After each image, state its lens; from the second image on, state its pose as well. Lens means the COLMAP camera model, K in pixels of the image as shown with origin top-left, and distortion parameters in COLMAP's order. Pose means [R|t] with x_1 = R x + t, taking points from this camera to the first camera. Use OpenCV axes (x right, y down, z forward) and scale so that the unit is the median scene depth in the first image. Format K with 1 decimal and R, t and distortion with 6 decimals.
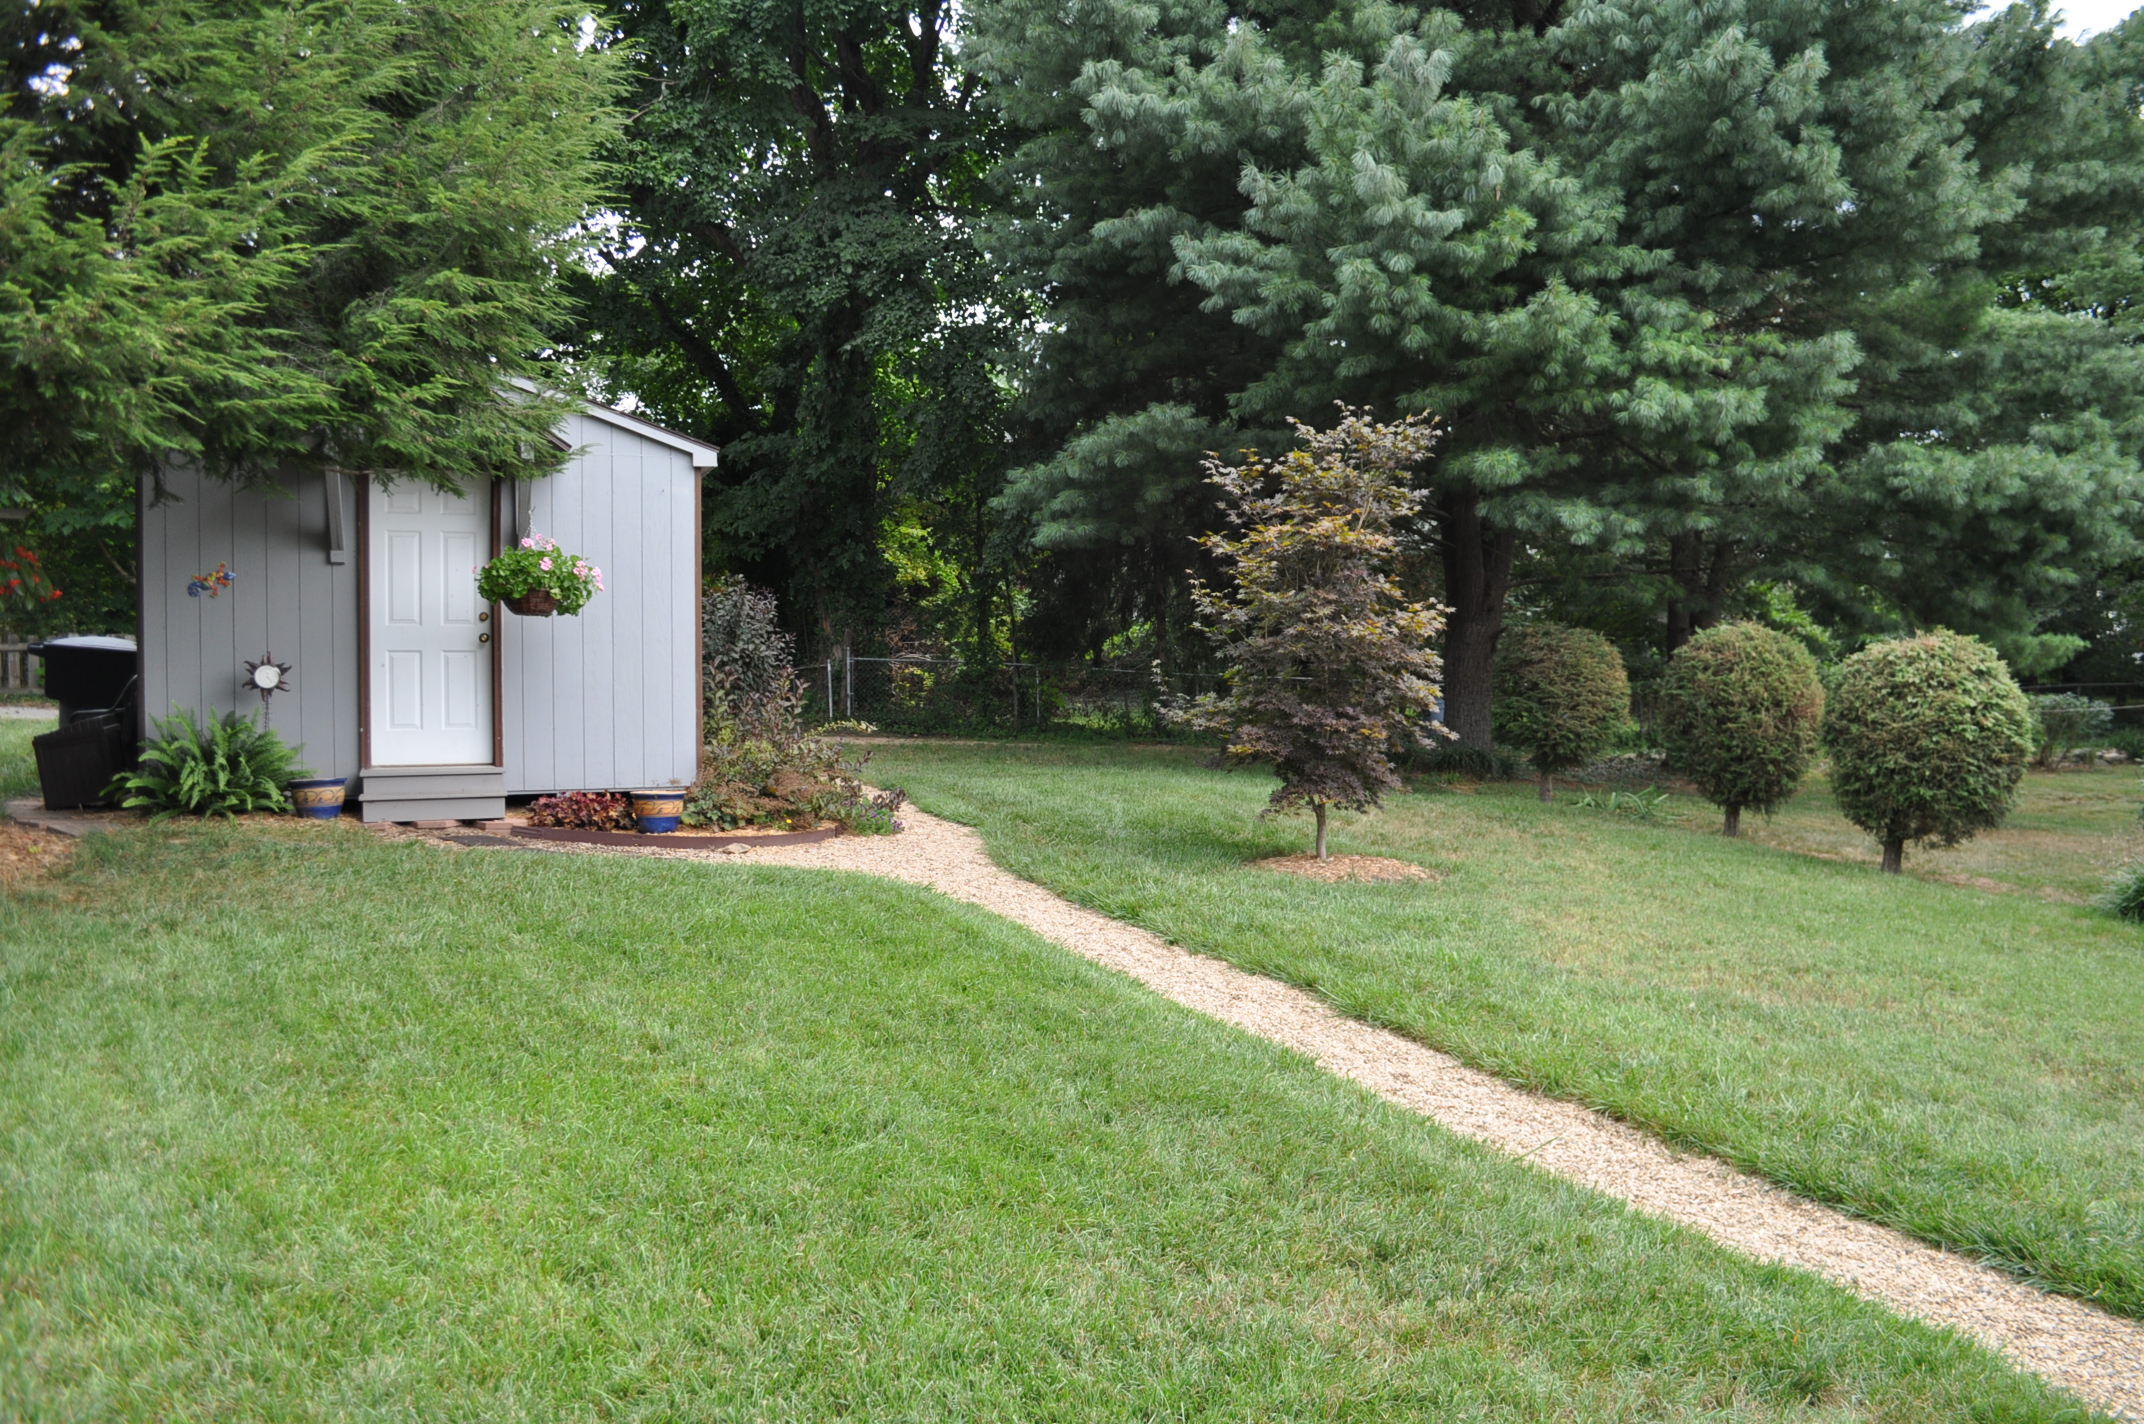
lens RADIAL K [[1683.0, 0, 1147.7], [0, 1683.0, 721.9], [0, 0, 1]] dist [-0.079729, -0.000904]
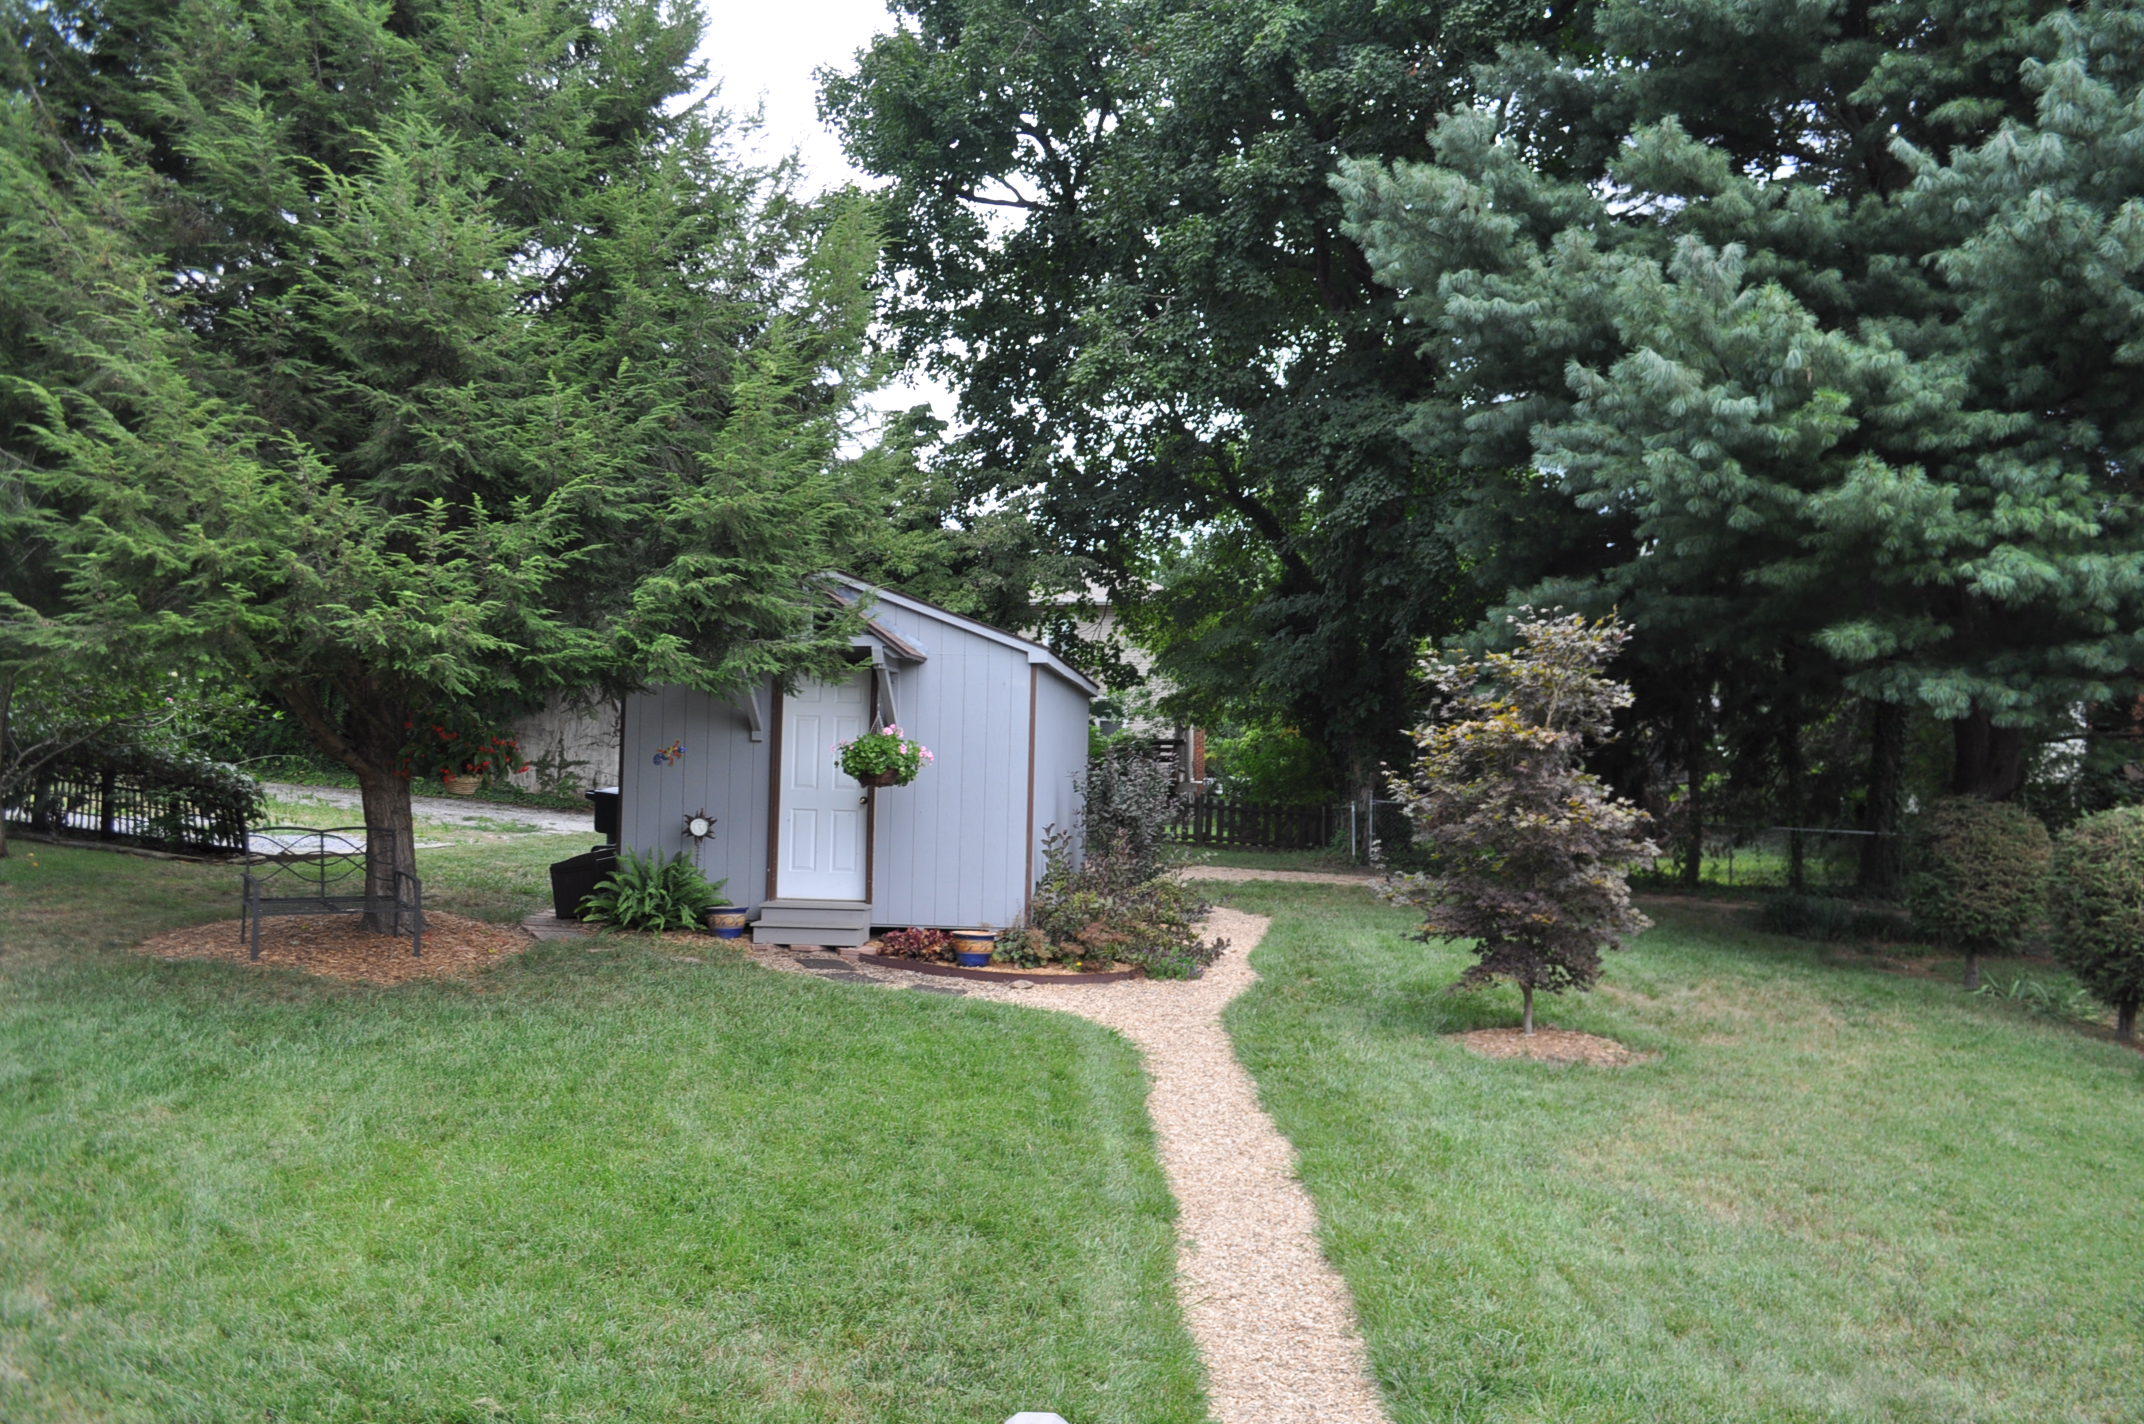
lens RADIAL K [[1692.4, 0, 1160.9], [0, 1692.4, 704.4], [0, 0, 1]] dist [-0.082140, 0.005960]
pose [[0.905418, 0.004945, -0.424493, 0.289208], [-0.038108, 0.996842, -0.069671, -0.035654], [0.422808, 0.079258, 0.902747, -0.054568]]
